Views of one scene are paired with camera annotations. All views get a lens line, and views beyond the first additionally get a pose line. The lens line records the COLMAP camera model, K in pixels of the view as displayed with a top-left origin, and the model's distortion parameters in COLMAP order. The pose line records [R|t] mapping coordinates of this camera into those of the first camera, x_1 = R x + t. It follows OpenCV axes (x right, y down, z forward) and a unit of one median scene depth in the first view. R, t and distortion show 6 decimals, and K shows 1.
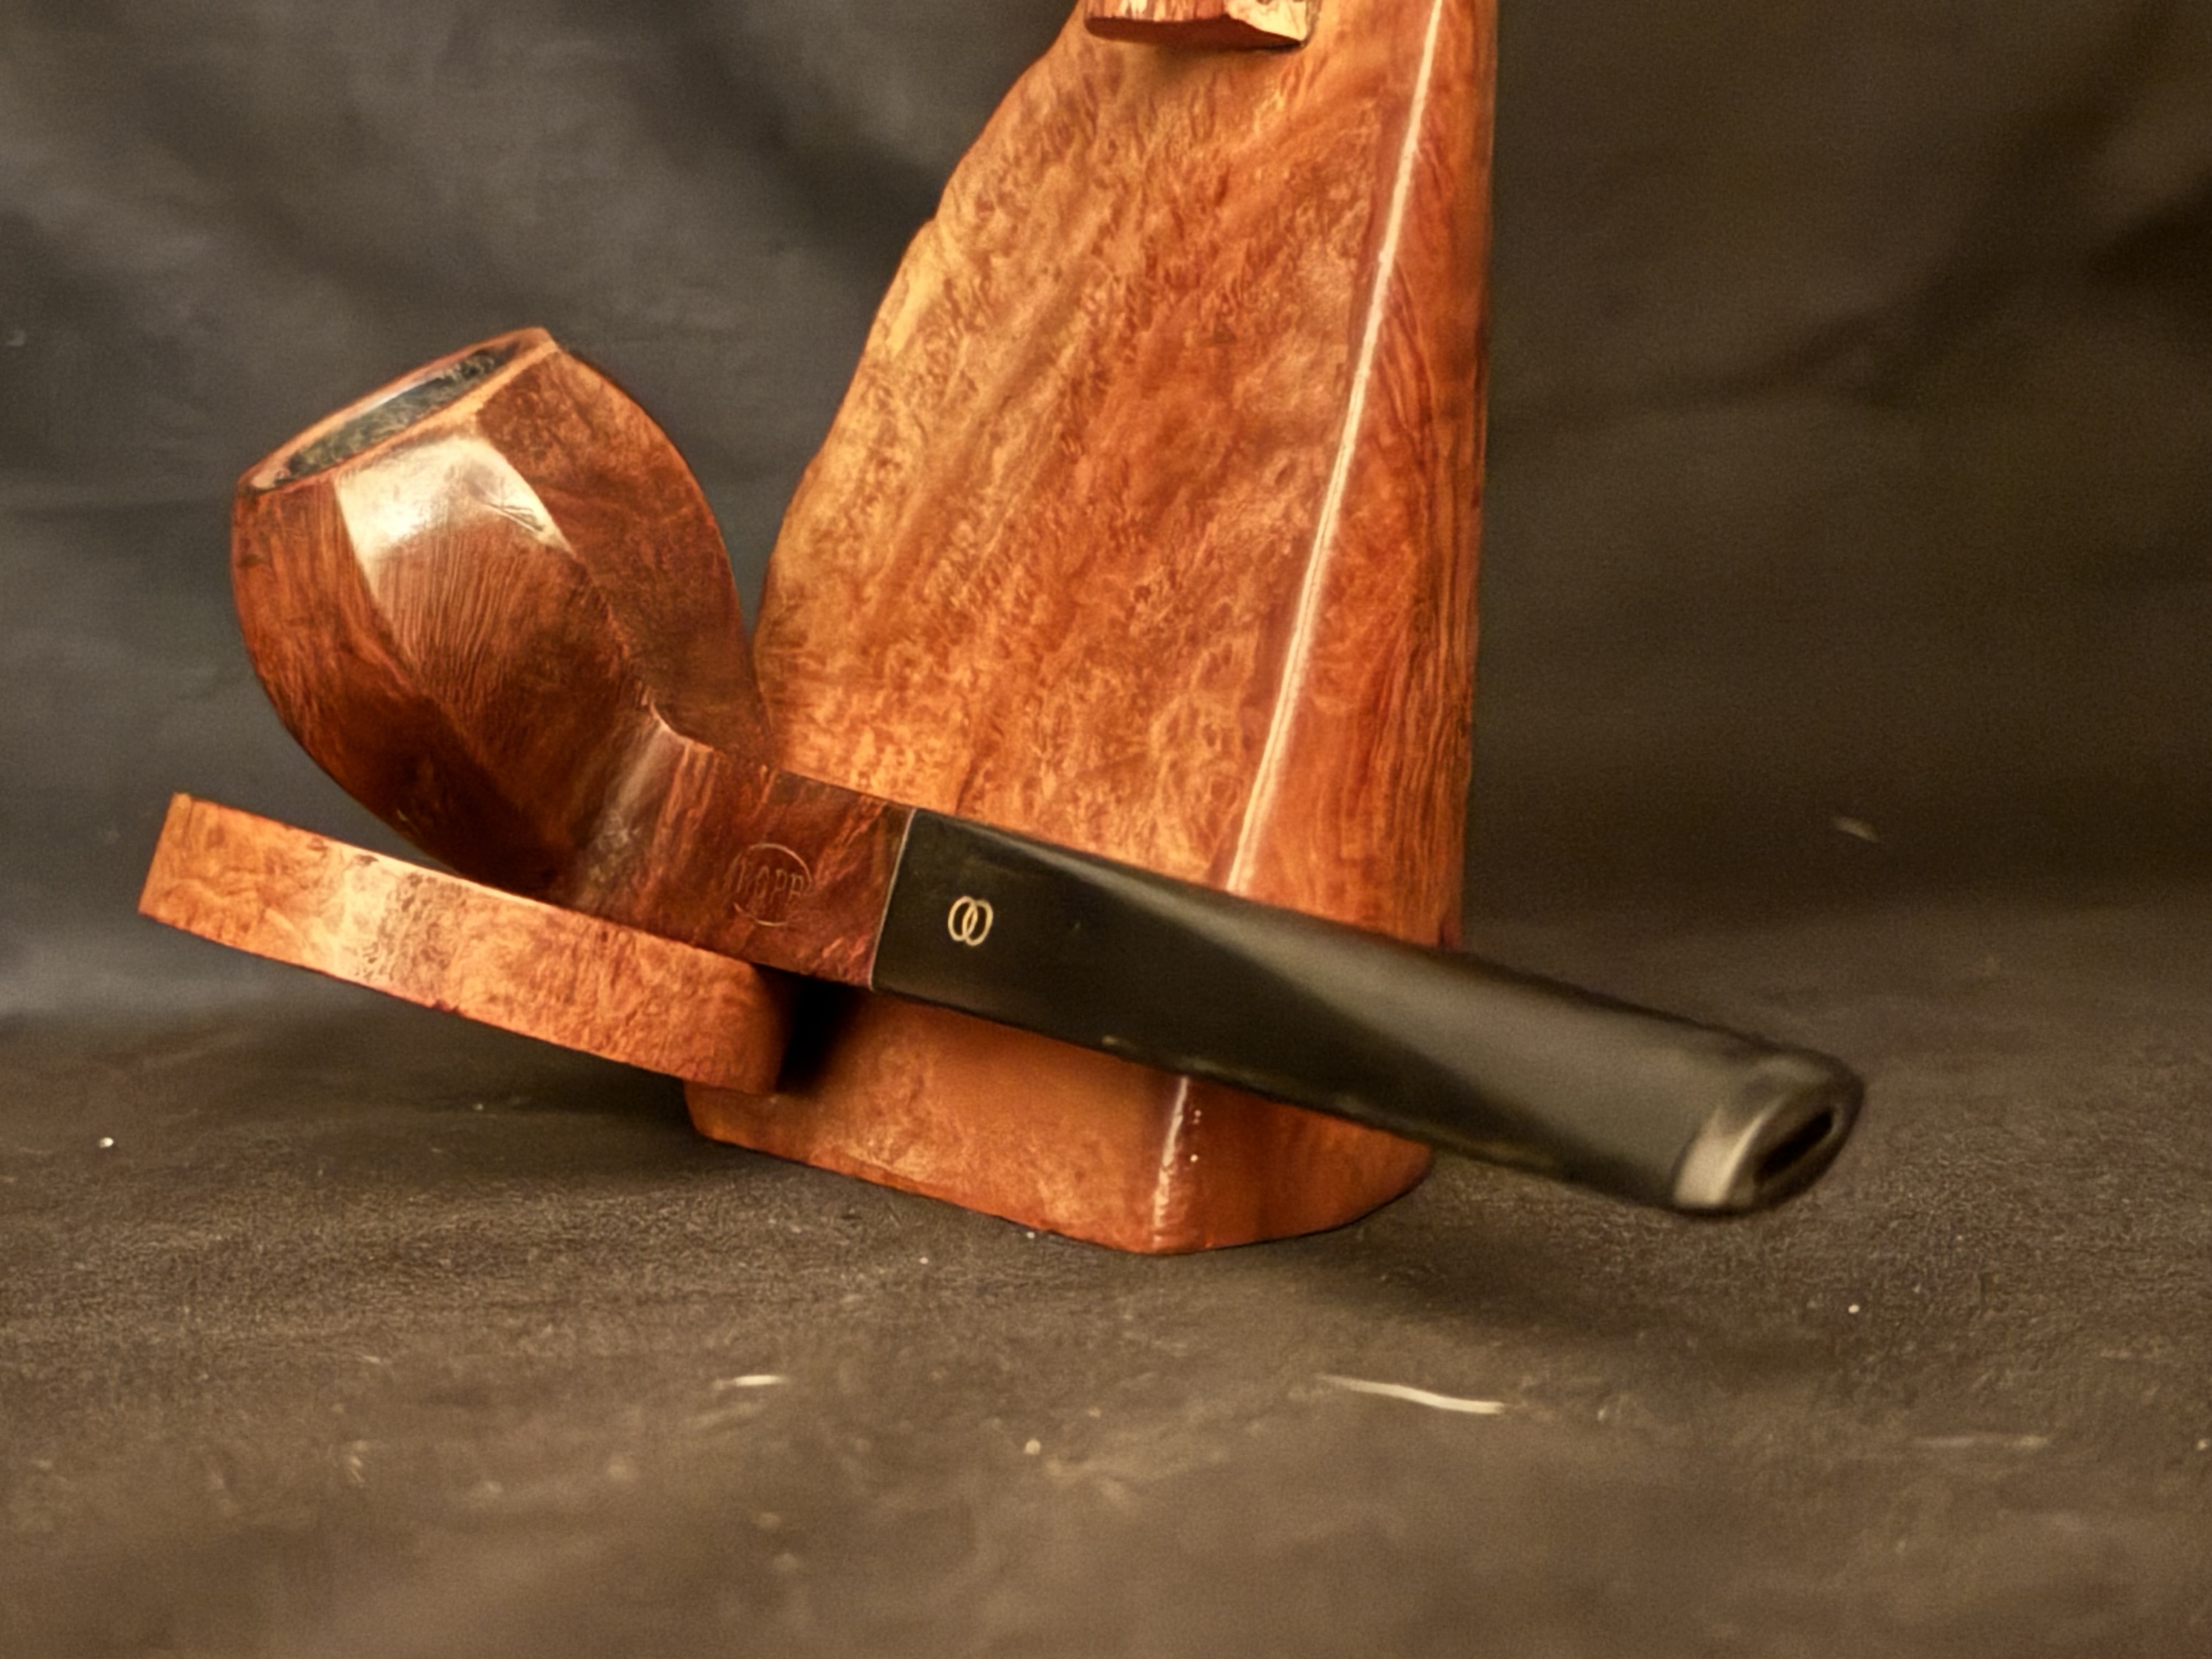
lens RADIAL K [[4100.5, 0, 1106.0], [0, 4100.5, 829.5], [0, 0, 1]] dist [0.080357, -0.024210]
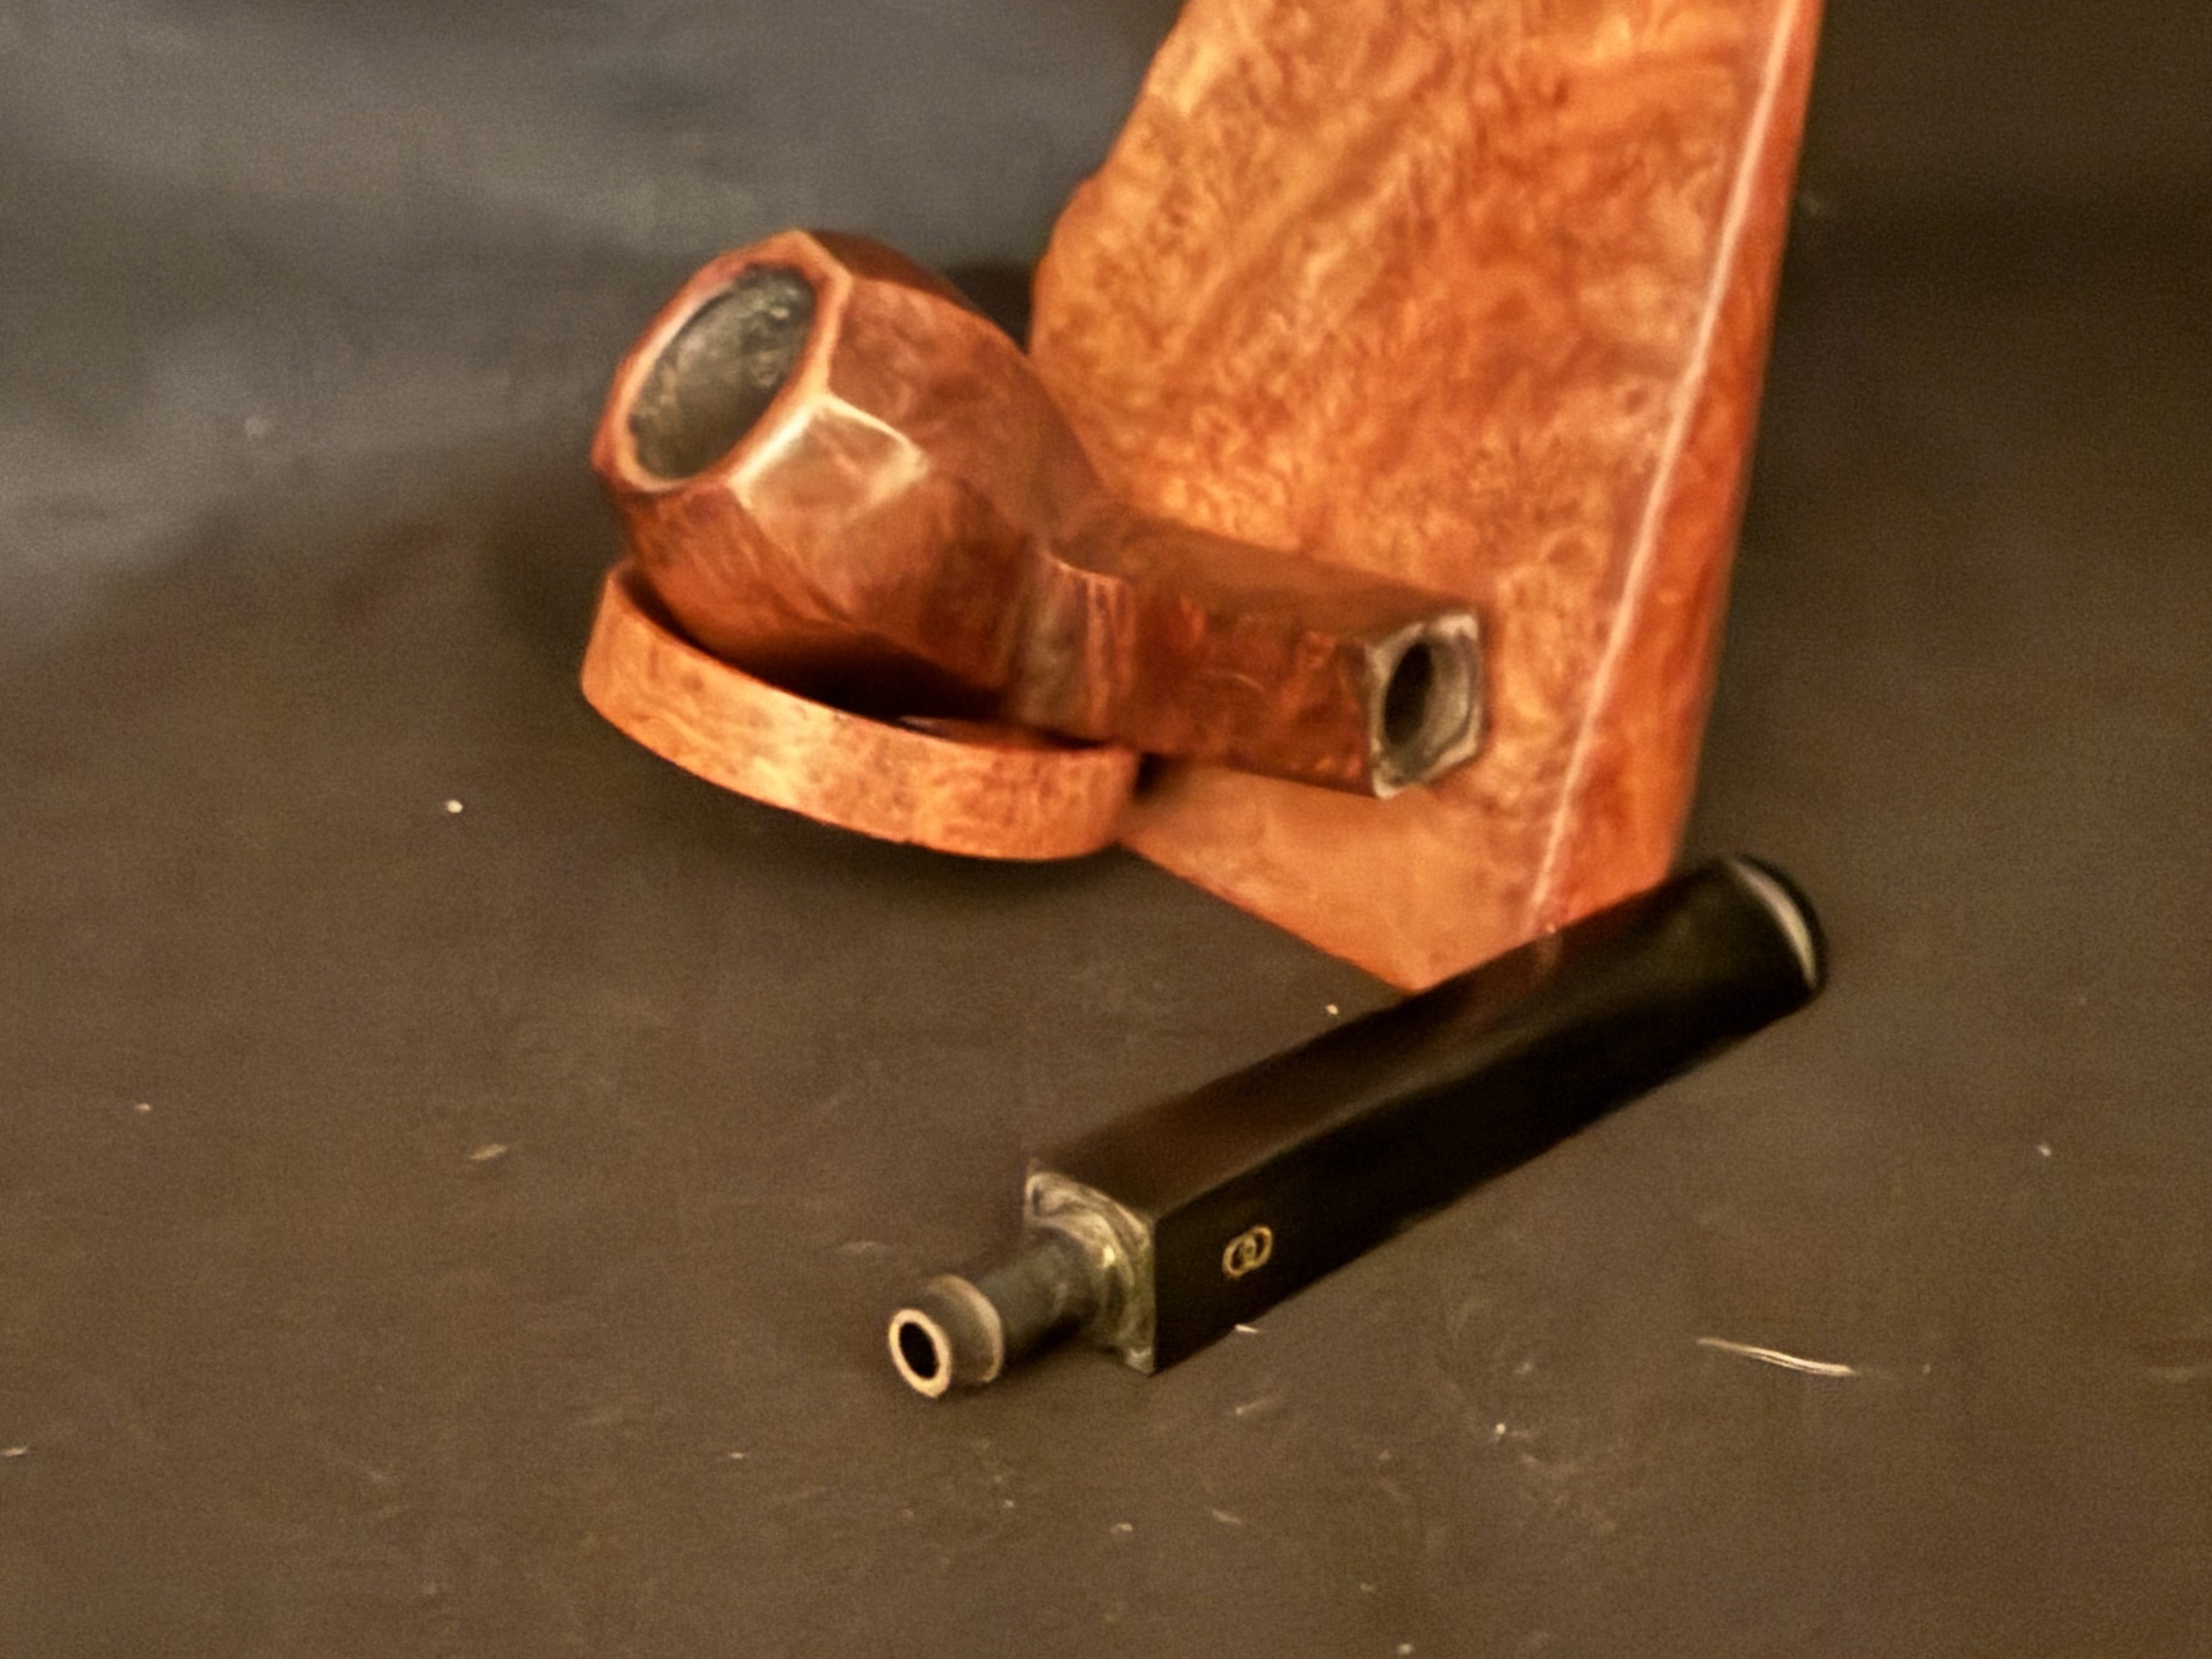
lens RADIAL K [[4100.5, 0, 1106.0], [0, 4100.5, 829.5], [0, 0, 1]] dist [0.080357, -0.024210]
pose [[0.989391, -0.041233, 0.139300, -0.260574], [-0.012901, 0.930149, 0.366956, -0.380762], [-0.144700, -0.364861, 0.919749, -0.093228]]
